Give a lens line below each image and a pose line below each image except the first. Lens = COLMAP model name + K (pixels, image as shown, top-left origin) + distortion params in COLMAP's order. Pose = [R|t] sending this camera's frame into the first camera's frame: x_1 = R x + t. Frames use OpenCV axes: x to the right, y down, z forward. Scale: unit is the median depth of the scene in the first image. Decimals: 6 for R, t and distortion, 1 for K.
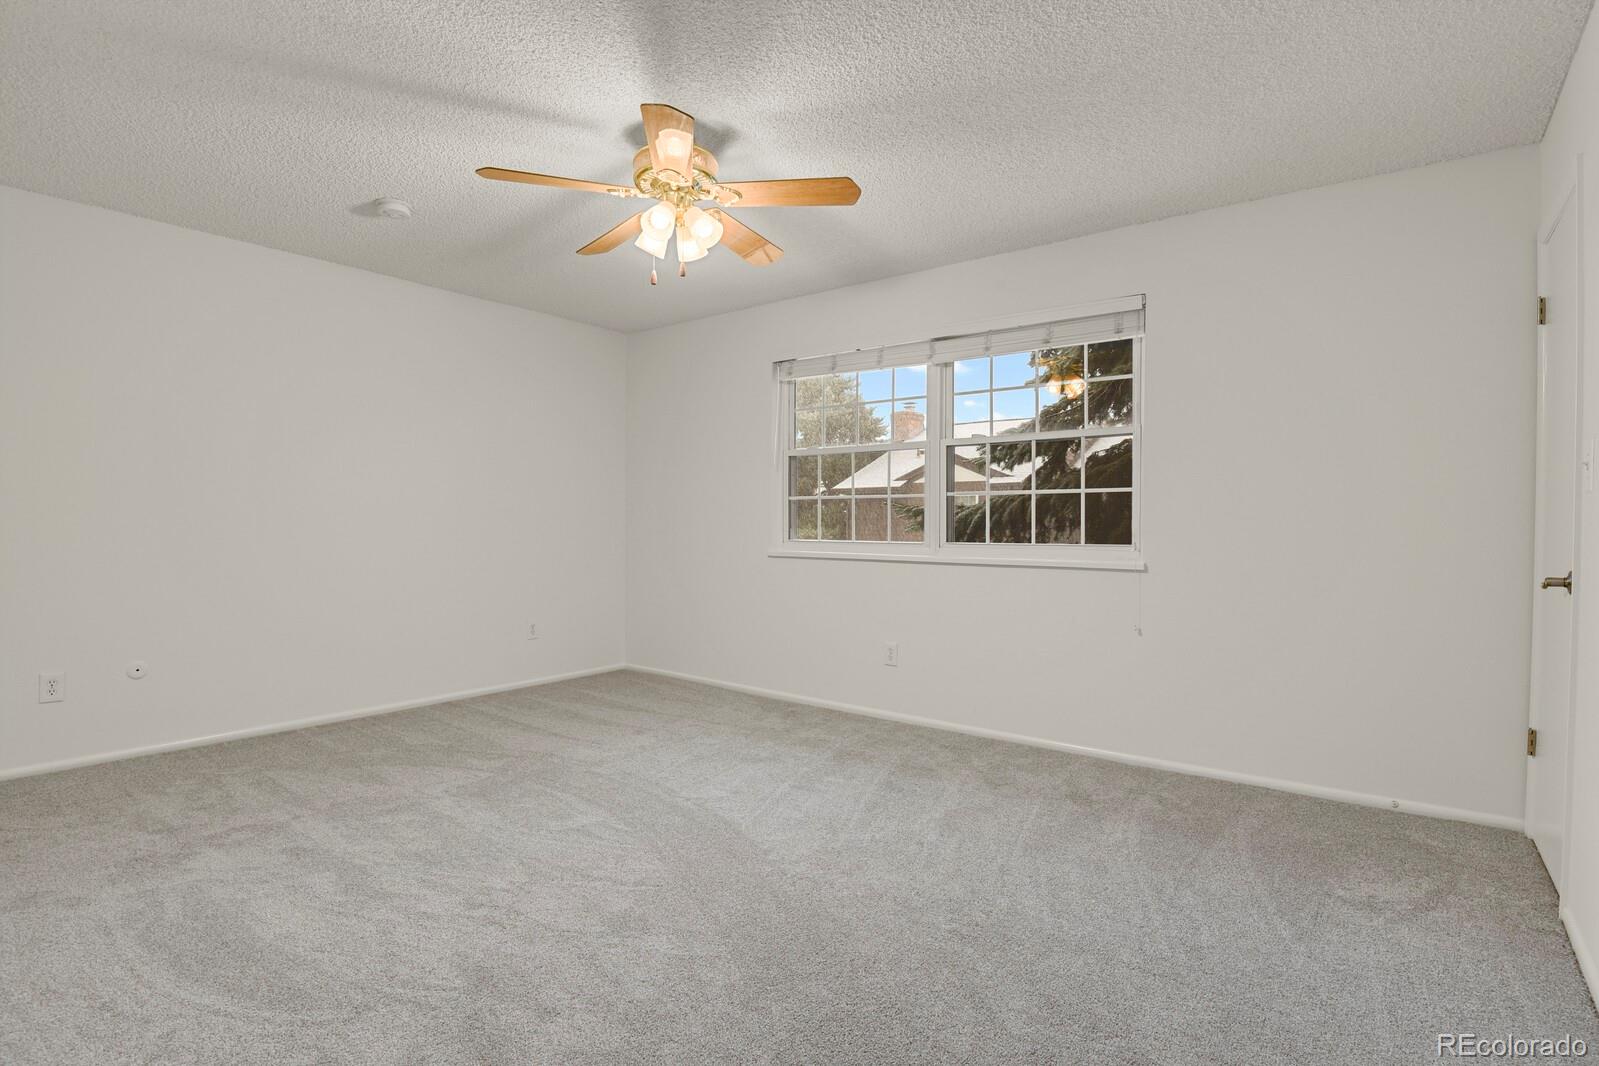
lens RADIAL K [[783.7, 0, 791.5], [0, 783.7, 524.0], [0, 0, 1]] dist [-0.017781, -0.006226]
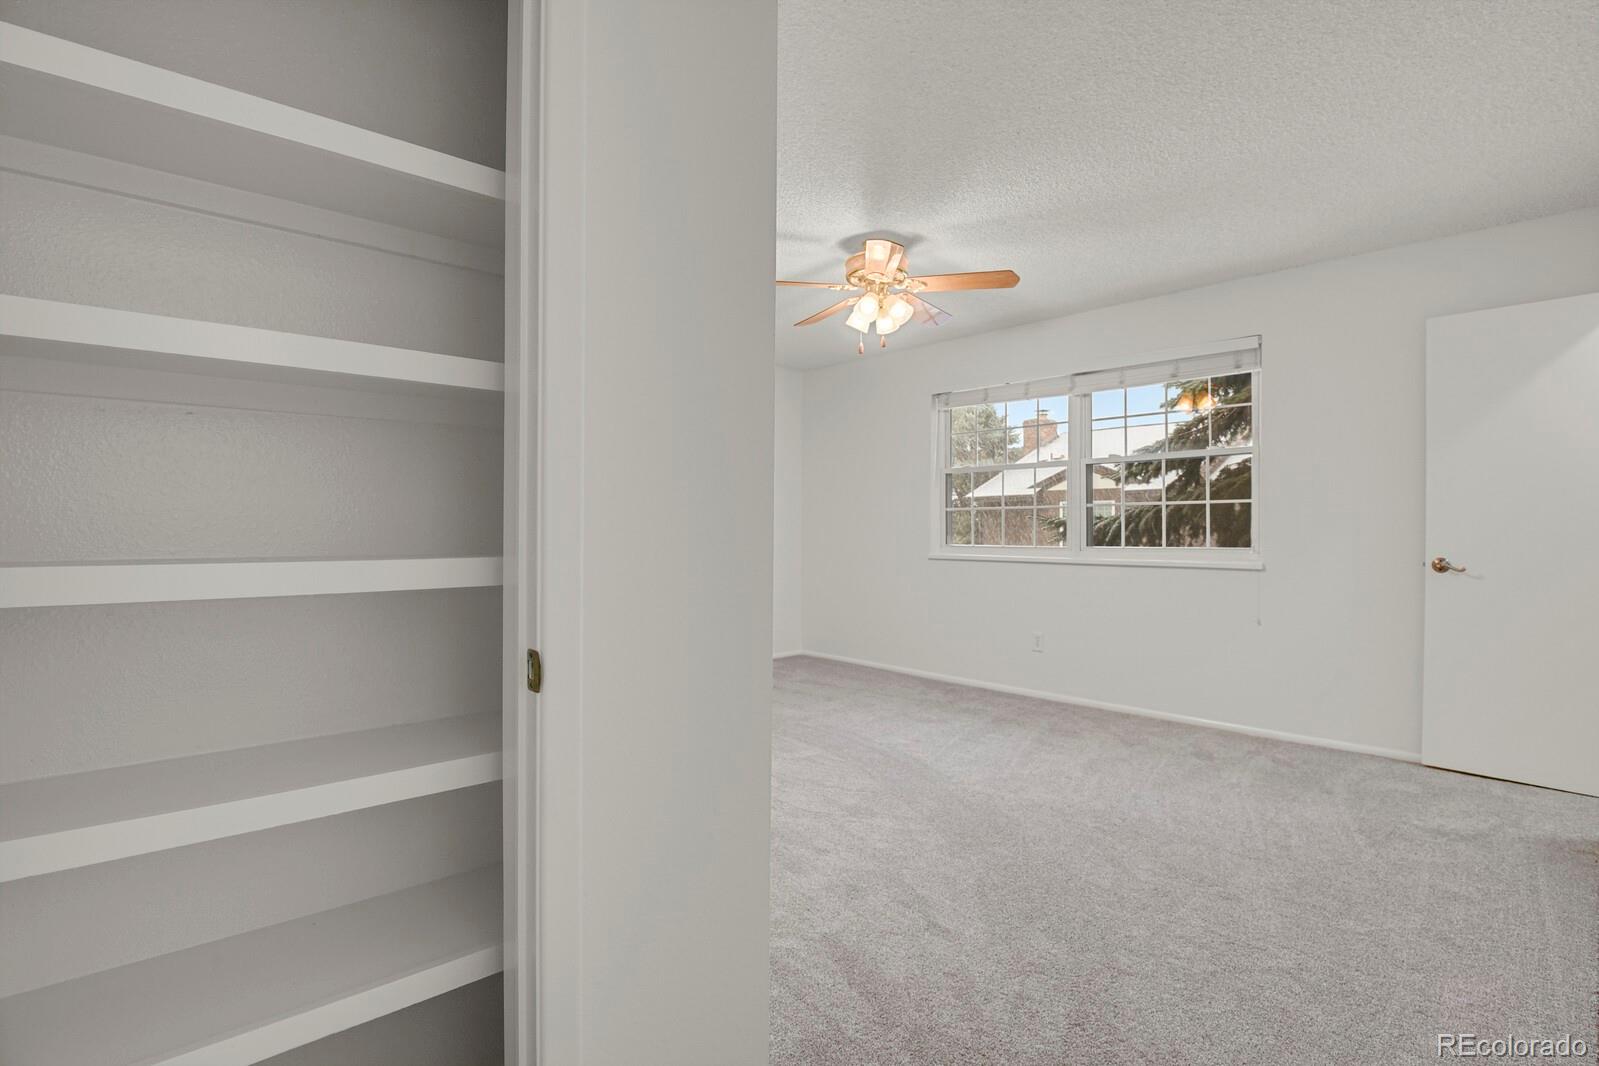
lens RADIAL K [[783.7, 0, 797.3], [0, 783.7, 525.1], [0, 0, 1]] dist [-0.017781, -0.006226]
pose [[0.988412, -0.004118, -0.151736, -0.064497], [0.002733, 0.999953, -0.009335, 0.001113], [0.151768, 0.008812, 0.988377, -0.274305]]
